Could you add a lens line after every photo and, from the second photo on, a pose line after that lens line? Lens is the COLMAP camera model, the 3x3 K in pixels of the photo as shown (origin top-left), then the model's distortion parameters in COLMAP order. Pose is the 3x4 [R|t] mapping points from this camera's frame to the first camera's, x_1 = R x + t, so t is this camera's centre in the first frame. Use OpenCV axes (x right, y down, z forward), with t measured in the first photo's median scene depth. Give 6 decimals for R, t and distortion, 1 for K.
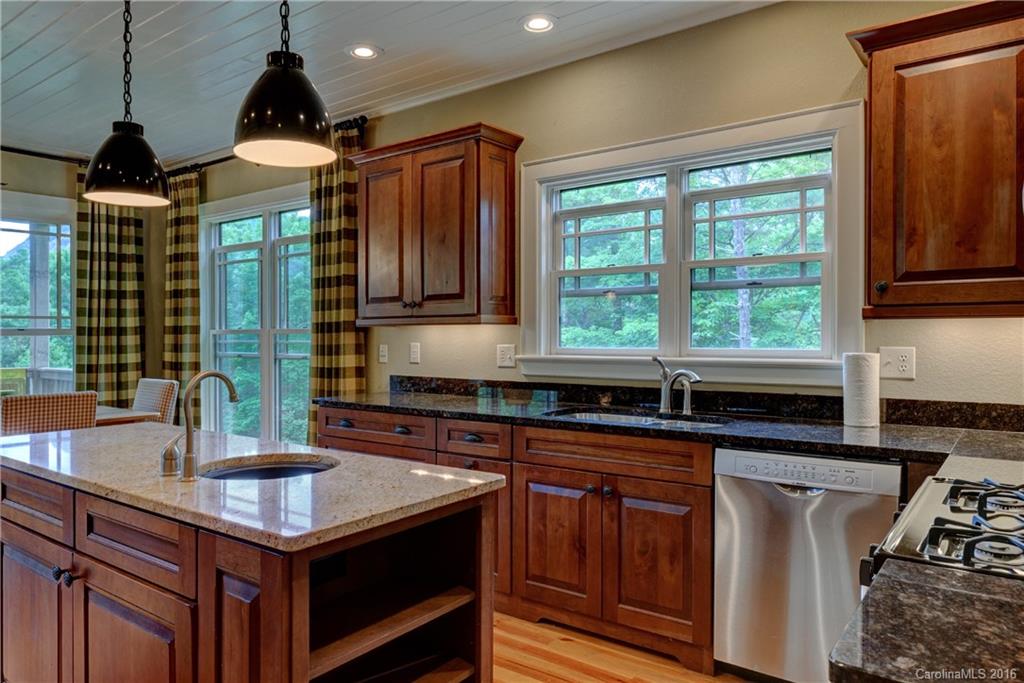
lens RADIAL K [[694.1, 0, 511.9], [0, 694.1, 336.5], [0, 0, 1]] dist [-0.022172, 0.000688]
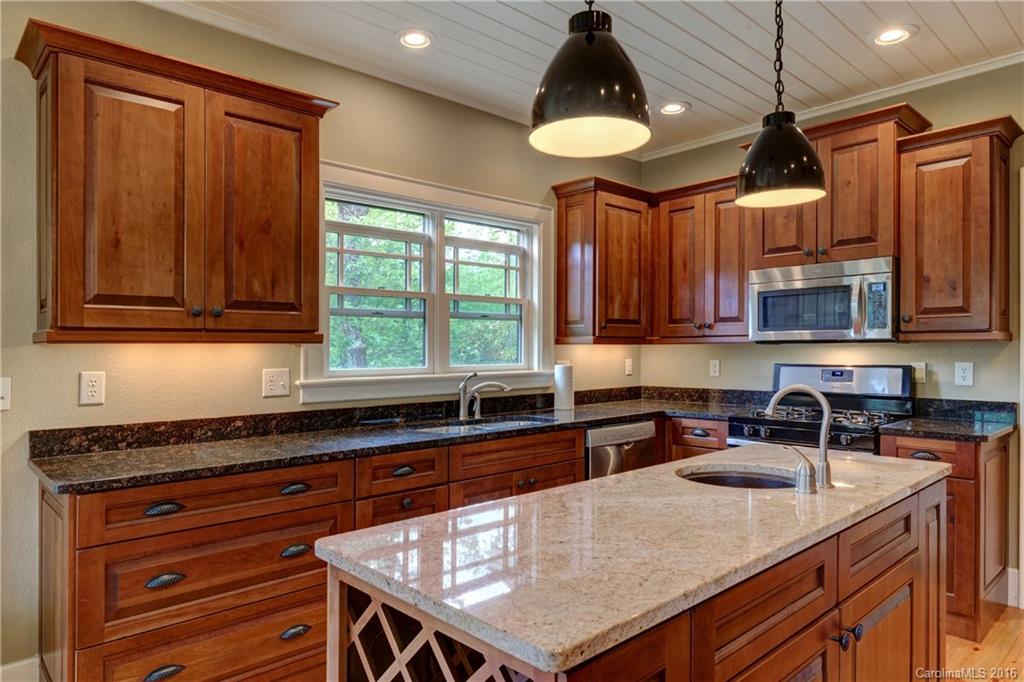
lens RADIAL K [[638.6, 0, 487.9], [0, 638.6, 351.7], [0, 0, 1]] dist [0.000939, 0.003522]
pose [[0.195638, 0.004967, 0.980664, -0.781599], [0.016814, 0.999823, -0.008418, 0.002553], [-0.980532, 0.018136, 0.195520, 0.688671]]
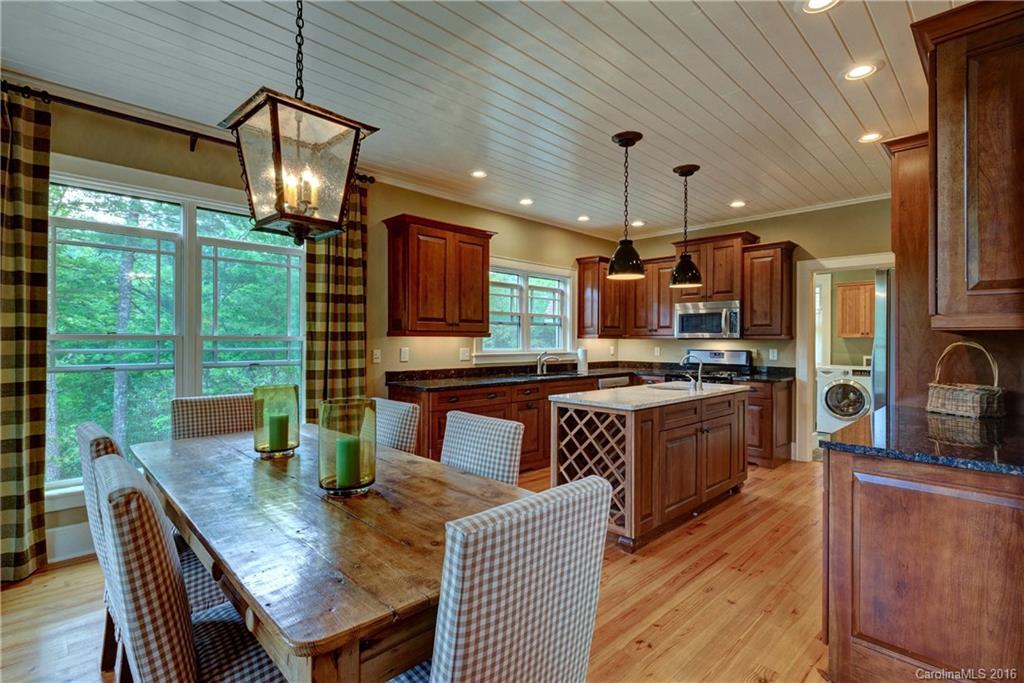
lens RADIAL K [[481.5, 0, 491.7], [0, 481.5, 333.1], [0, 0, 1]] dist [0.015615, 0.000104]
pose [[0.171581, 0.025930, 0.984829, -1.396411], [0.005887, 0.999609, -0.027345, 0.008148], [-0.985152, 0.010490, 0.171362, 0.805433]]
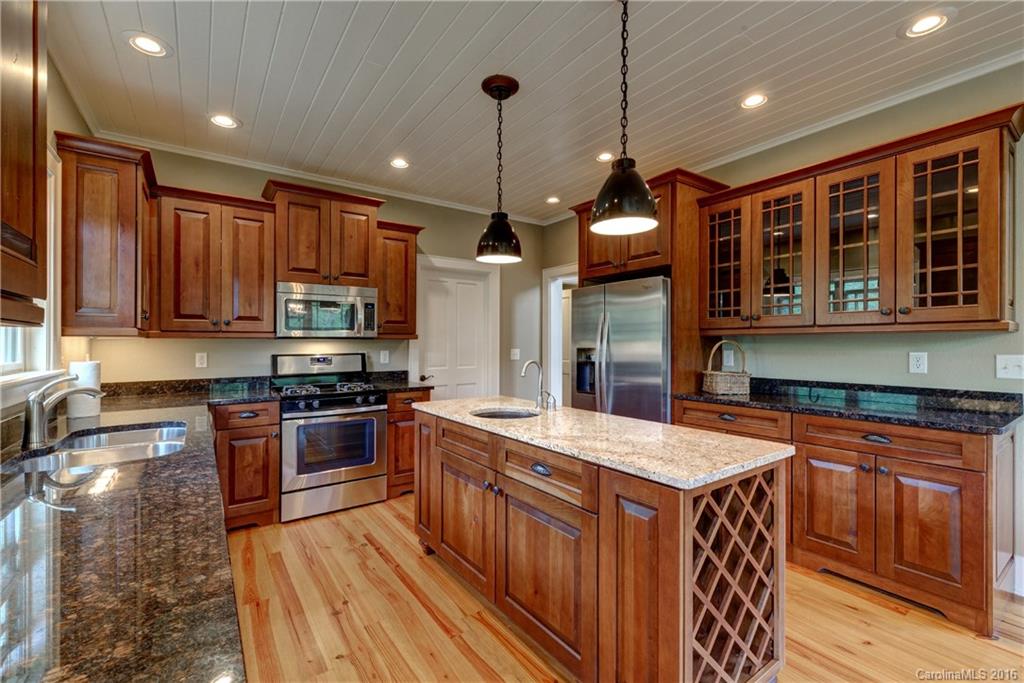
lens RADIAL K [[445.7, 0, 517.7], [0, 445.7, 341.7], [0, 0, 1]] dist [0.019394, -0.002097]
pose [[-0.954975, 0.013697, 0.296370, -0.419135], [0.016501, 0.999840, 0.006960, -0.004331], [-0.296227, 0.011537, -0.955048, 1.233889]]
